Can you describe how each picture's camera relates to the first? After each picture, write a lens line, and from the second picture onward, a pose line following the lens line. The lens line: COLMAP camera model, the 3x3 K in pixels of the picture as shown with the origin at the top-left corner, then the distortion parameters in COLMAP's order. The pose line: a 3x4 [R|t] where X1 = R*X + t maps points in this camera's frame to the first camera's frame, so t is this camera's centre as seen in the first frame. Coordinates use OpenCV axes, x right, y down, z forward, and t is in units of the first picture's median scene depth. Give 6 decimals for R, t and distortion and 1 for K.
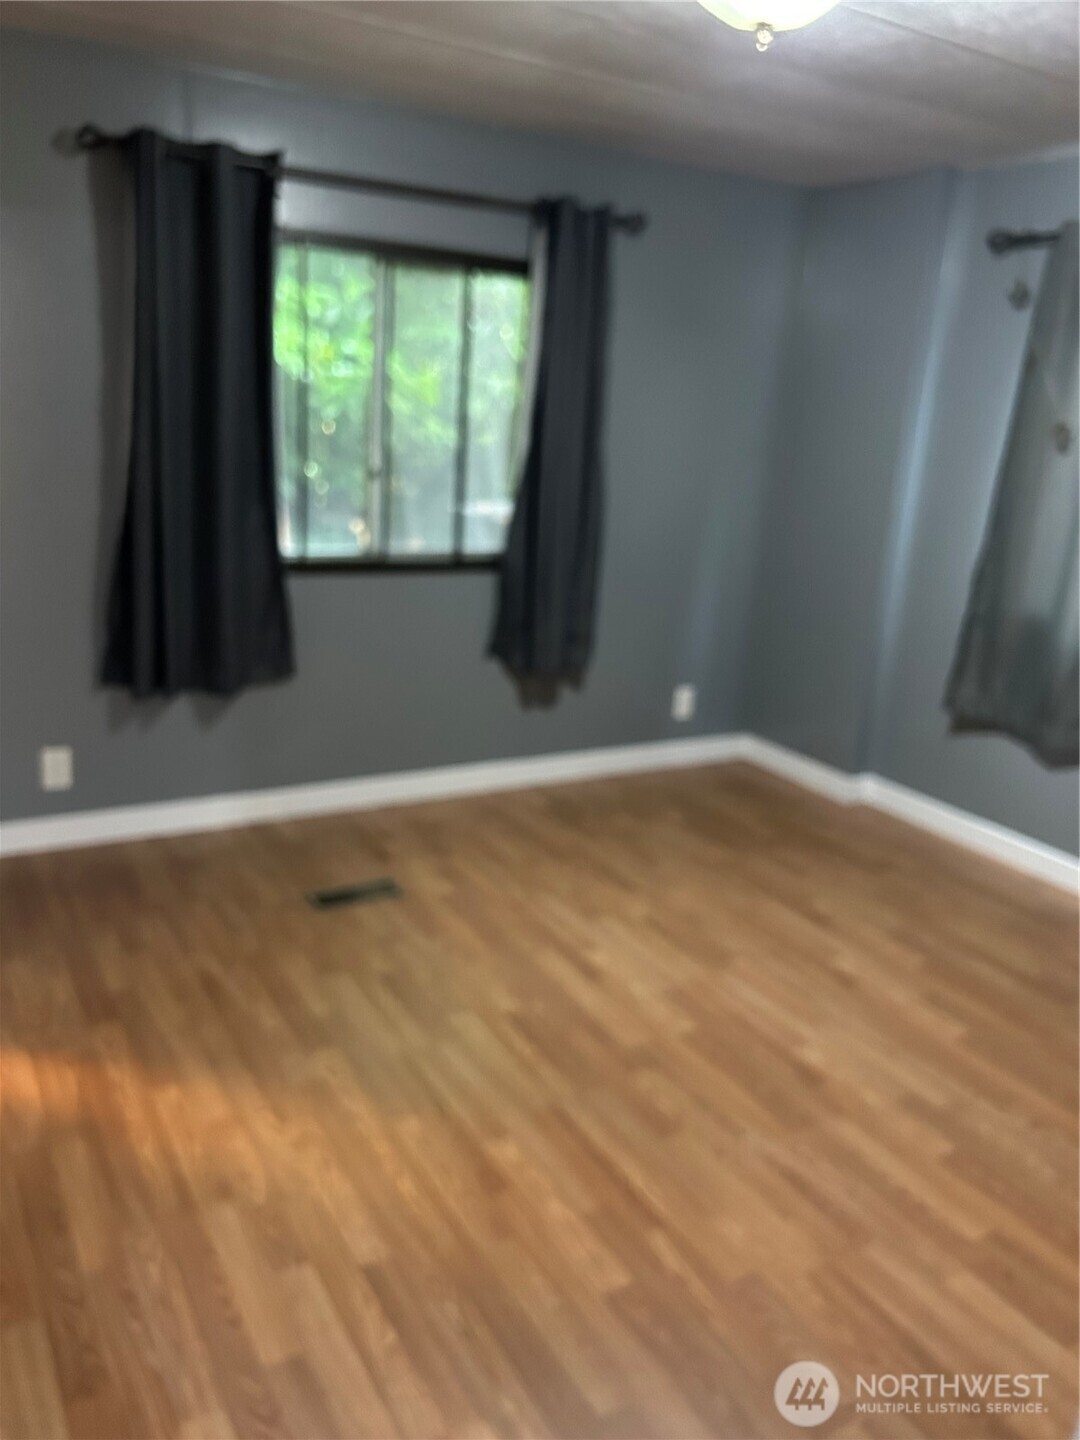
lens RADIAL K [[1085.7, 0, 529.3], [0, 1085.7, 720.3], [0, 0, 1]] dist [0.064843, -0.069256]
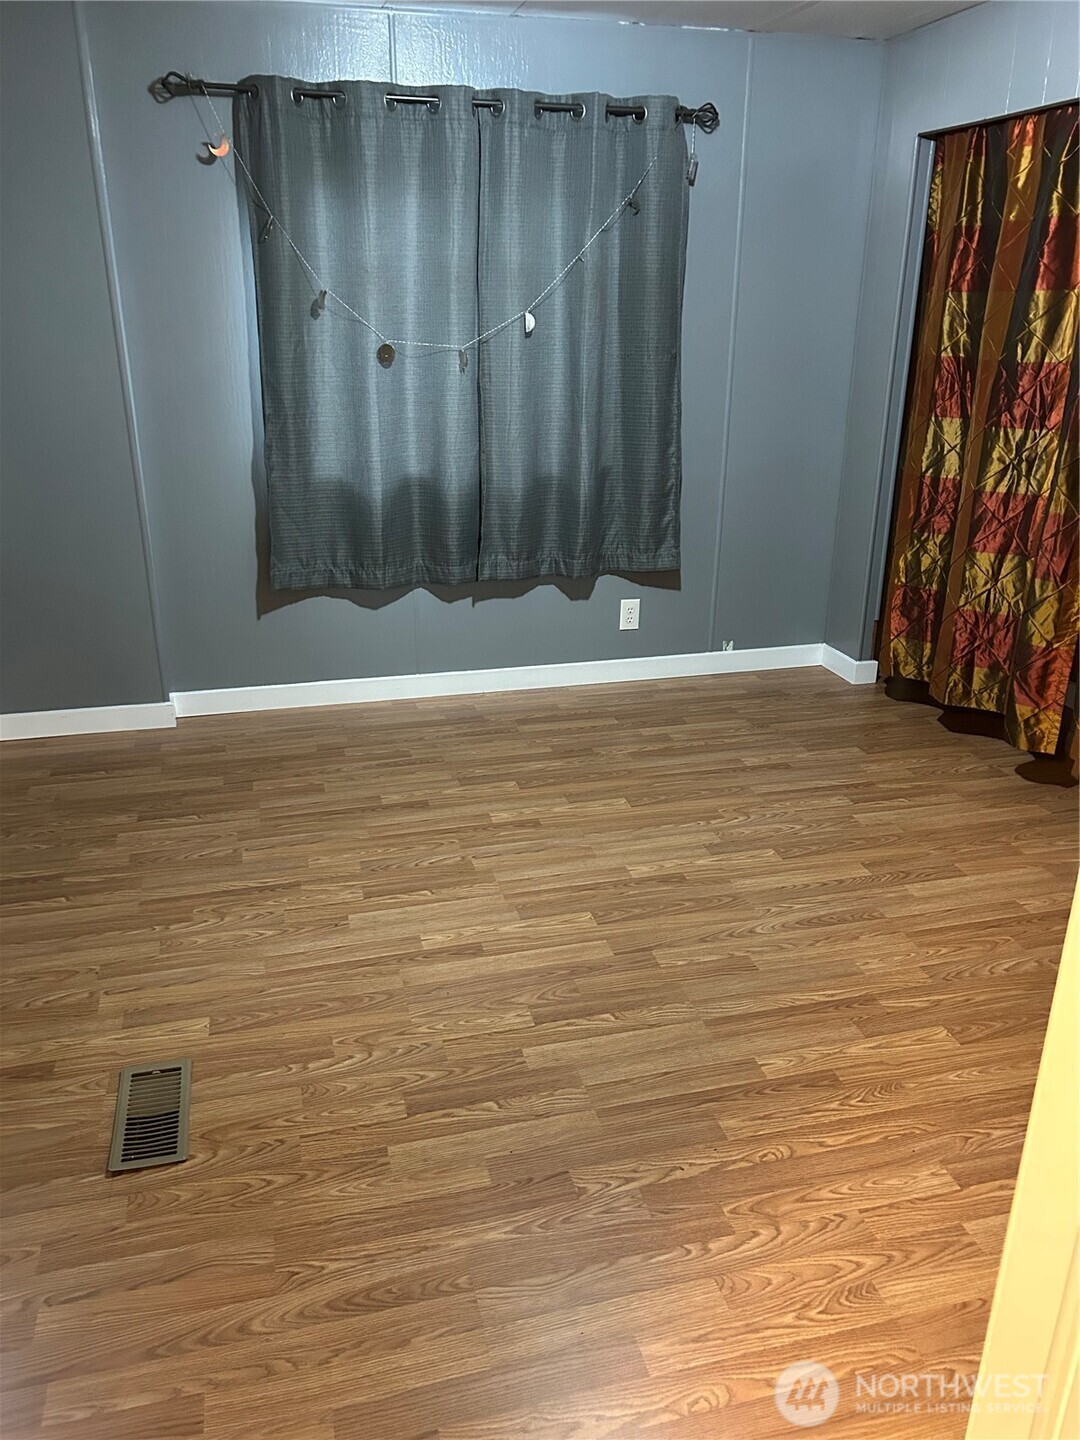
lens RADIAL K [[1085.7, 0, 529.3], [0, 1085.7, 720.3], [0, 0, 1]] dist [0.064843, -0.069256]
pose [[0.292119, -0.404597, 0.866584, -0.690935], [0.288346, 0.901202, 0.323560, -0.235258], [-0.911879, 0.155358, 0.379922, 0.644905]]
